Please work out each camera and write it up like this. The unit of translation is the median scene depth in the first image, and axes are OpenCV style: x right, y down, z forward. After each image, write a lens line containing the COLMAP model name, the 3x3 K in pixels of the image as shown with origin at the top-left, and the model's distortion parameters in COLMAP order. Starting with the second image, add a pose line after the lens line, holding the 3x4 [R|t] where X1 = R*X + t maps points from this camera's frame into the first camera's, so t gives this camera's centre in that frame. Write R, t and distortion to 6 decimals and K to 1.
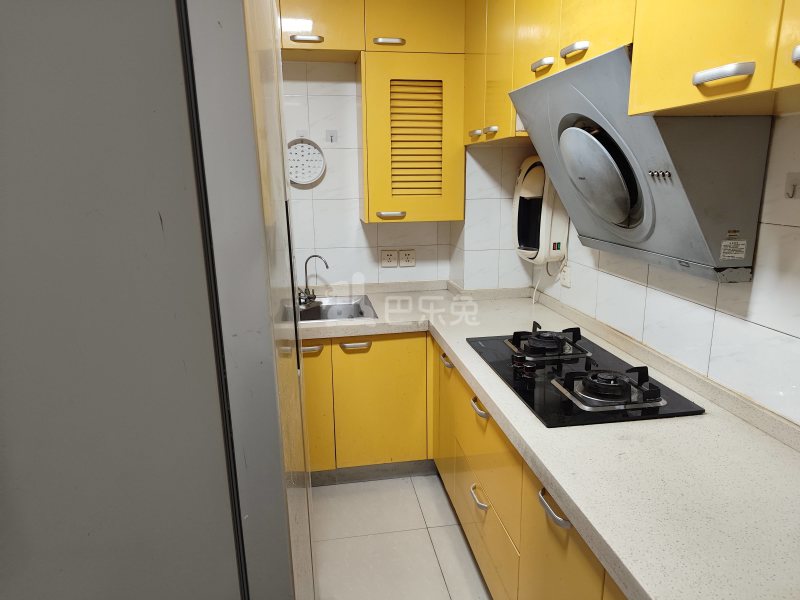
lens RADIAL K [[558.2, 0, 394.0], [0, 558.2, 300.8], [0, 0, 1]] dist [0.008714, -0.021916]
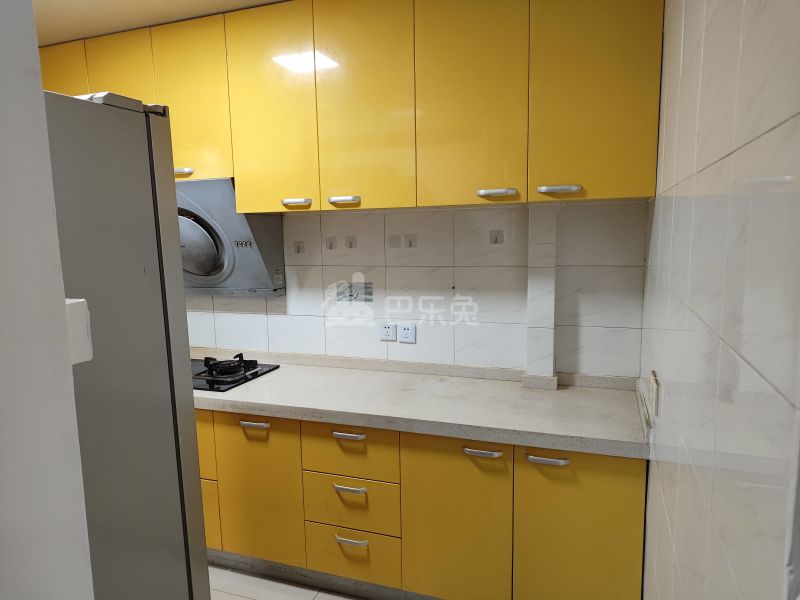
lens RADIAL K [[558.2, 0, 402.8], [0, 558.2, 303.9], [0, 0, 1]] dist [0.008714, -0.021916]
pose [[0.481889, -0.109479, 0.869366, -0.697343], [0.207682, 0.978163, 0.008062, 0.052630], [-0.851264, 0.176667, 0.494103, -0.262001]]
